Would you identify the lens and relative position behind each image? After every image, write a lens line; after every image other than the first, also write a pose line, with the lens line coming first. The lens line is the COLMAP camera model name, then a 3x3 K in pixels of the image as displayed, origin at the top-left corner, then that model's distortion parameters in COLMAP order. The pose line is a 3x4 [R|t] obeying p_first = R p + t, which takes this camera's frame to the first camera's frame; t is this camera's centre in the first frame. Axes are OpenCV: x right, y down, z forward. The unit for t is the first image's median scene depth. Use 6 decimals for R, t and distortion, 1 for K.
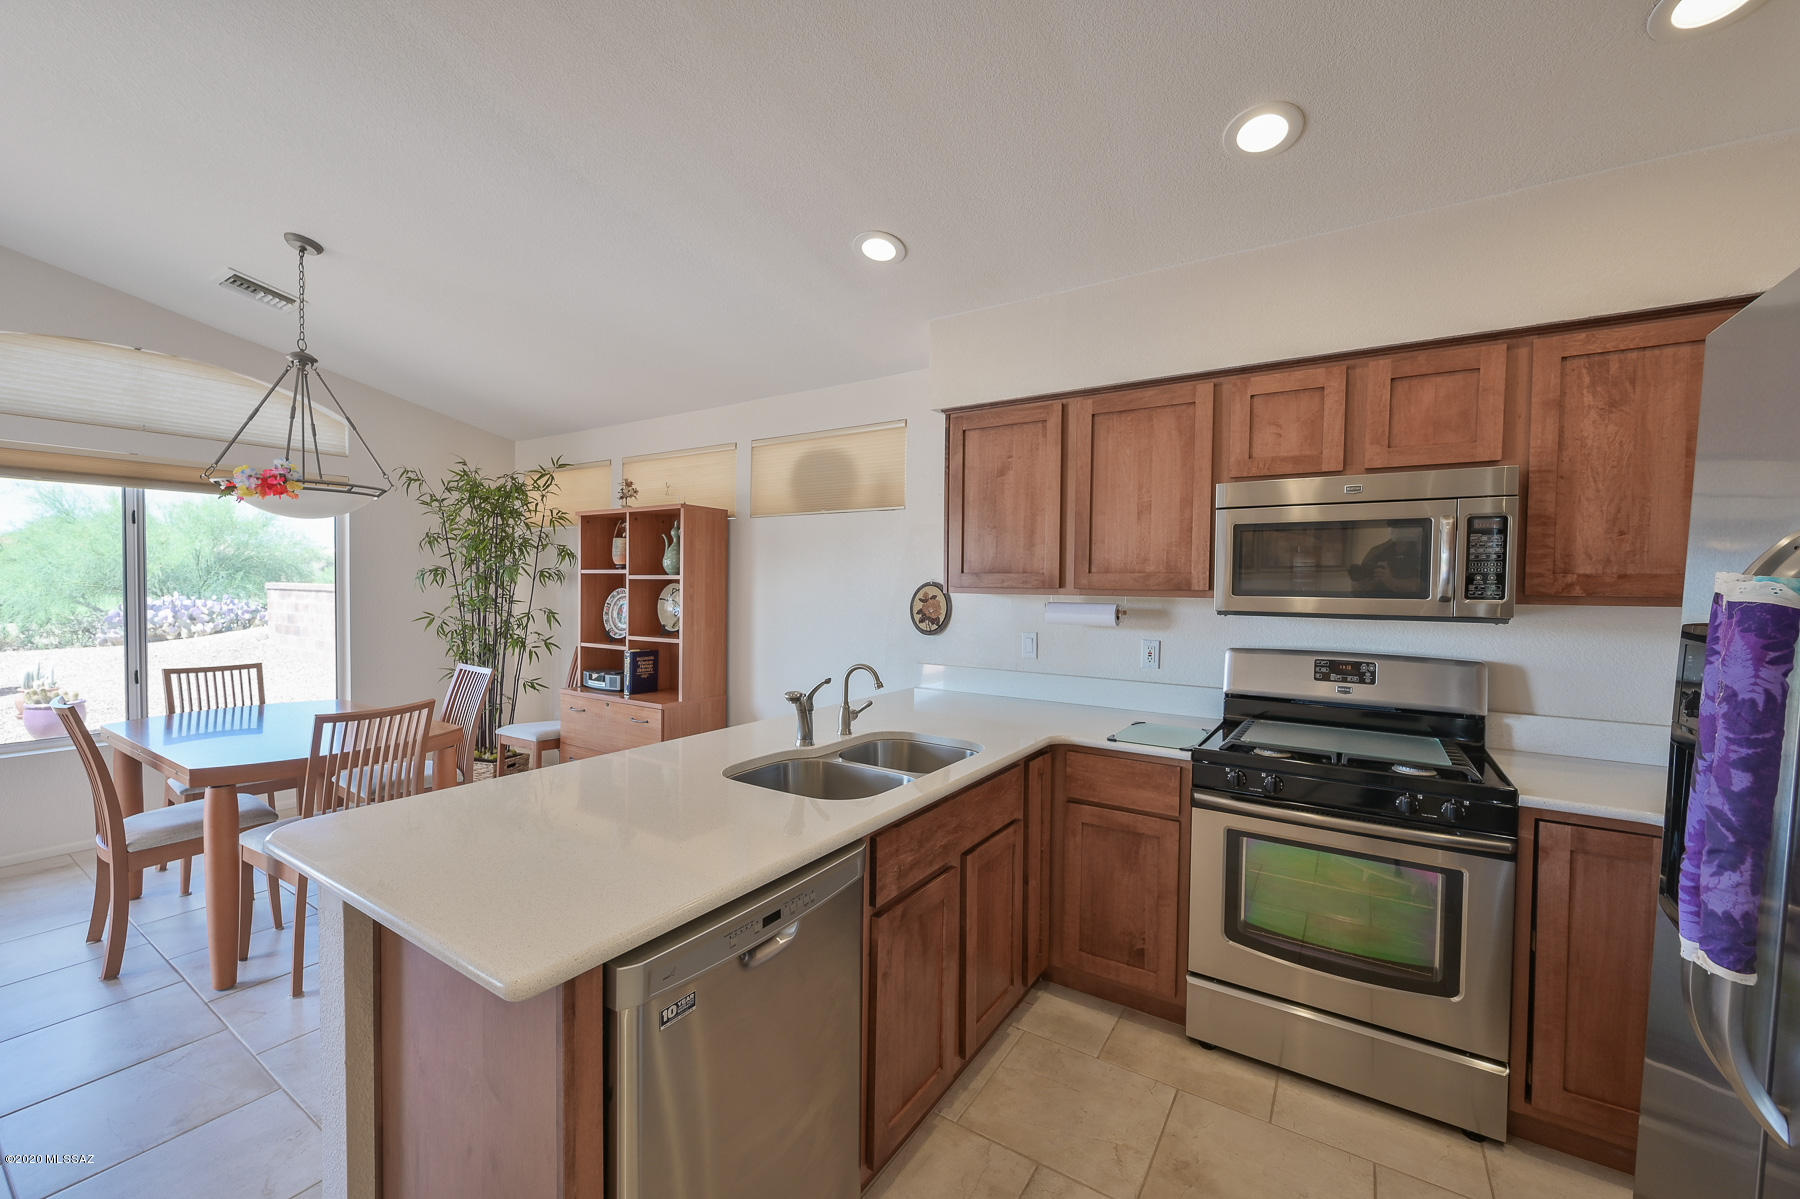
lens RADIAL K [[710.0, 0, 905.6], [0, 710.0, 604.0], [0, 0, 1]] dist [-0.000337, 0.000056]
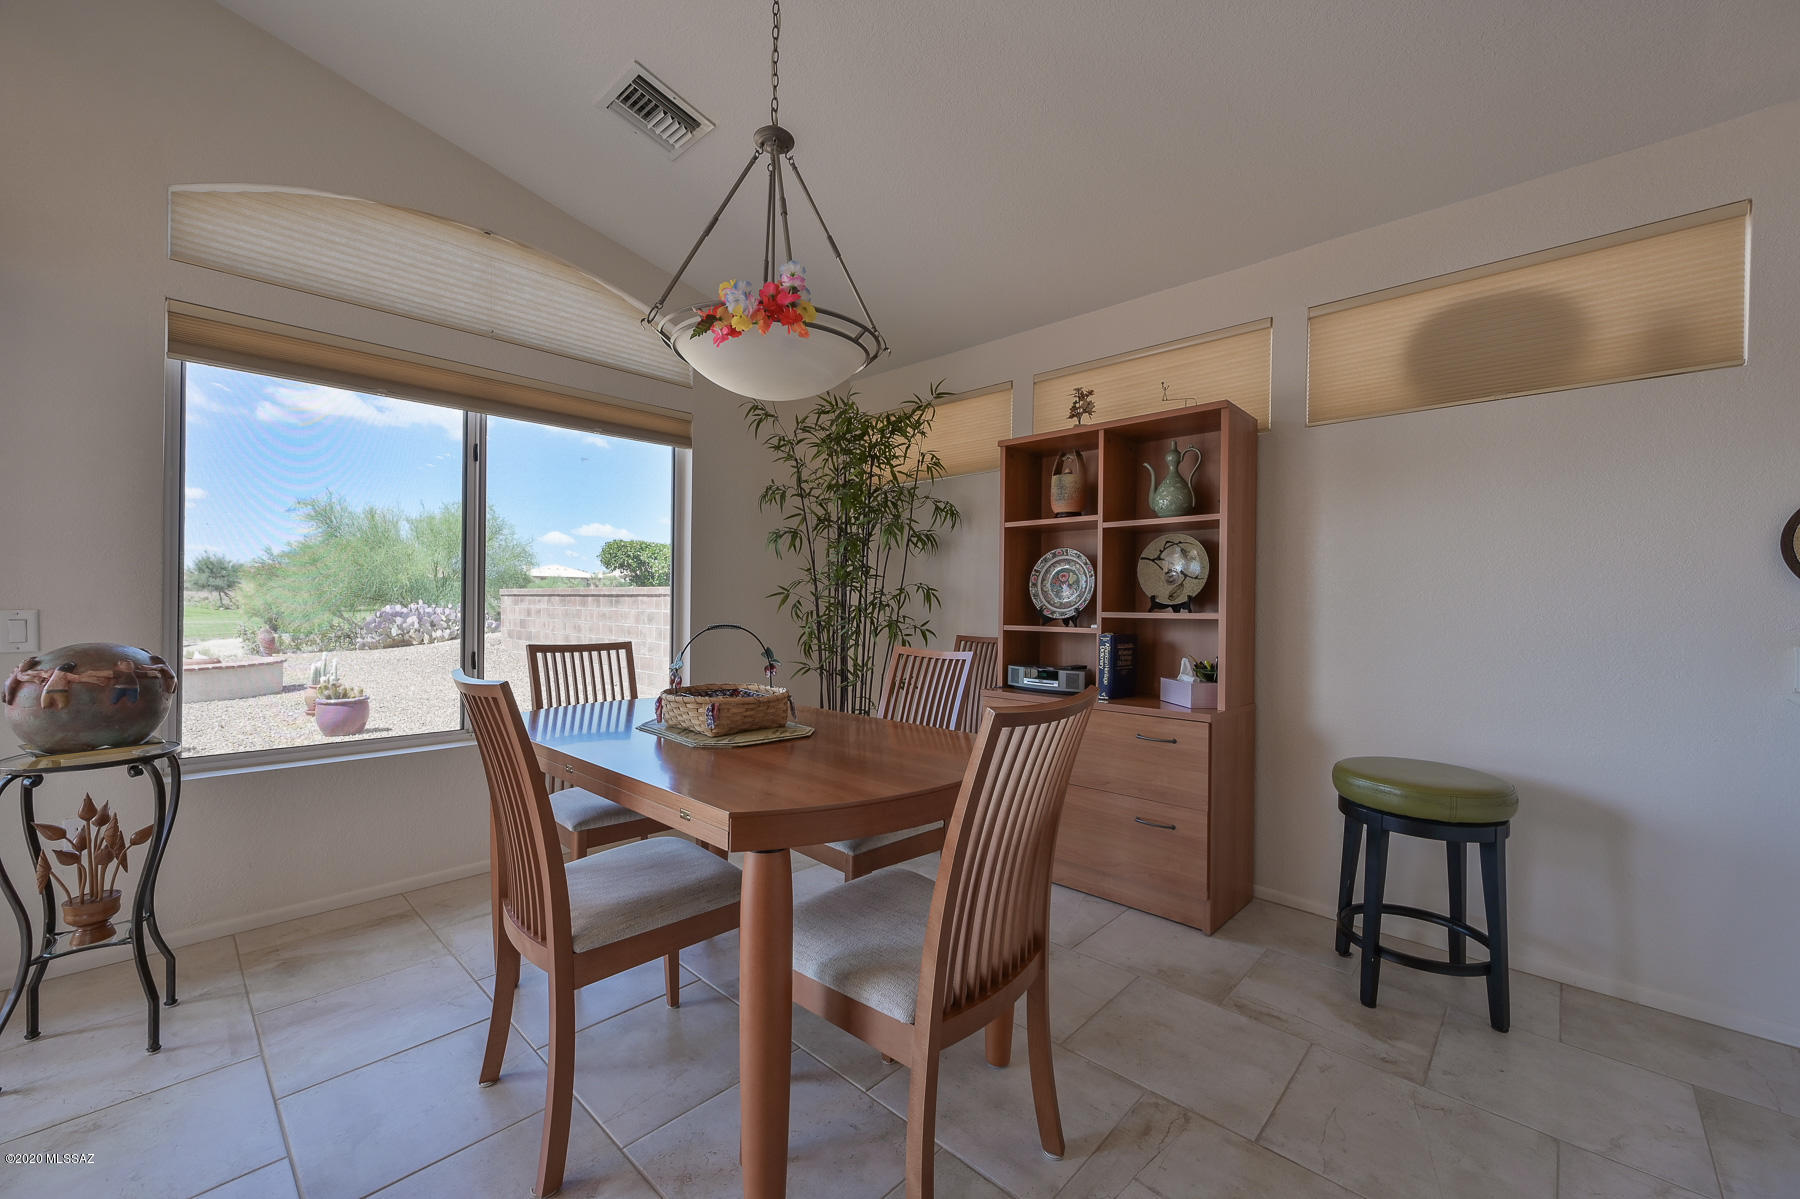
lens RADIAL K [[710.0, 0, 903.6], [0, 710.0, 606.2], [0, 0, 1]] dist [-0.000337, 0.000056]
pose [[0.984072, -0.000439, -0.177772, -0.648516], [-0.004202, 0.999660, -0.025728, 0.082106], [0.177723, 0.026065, 0.983735, 0.431046]]
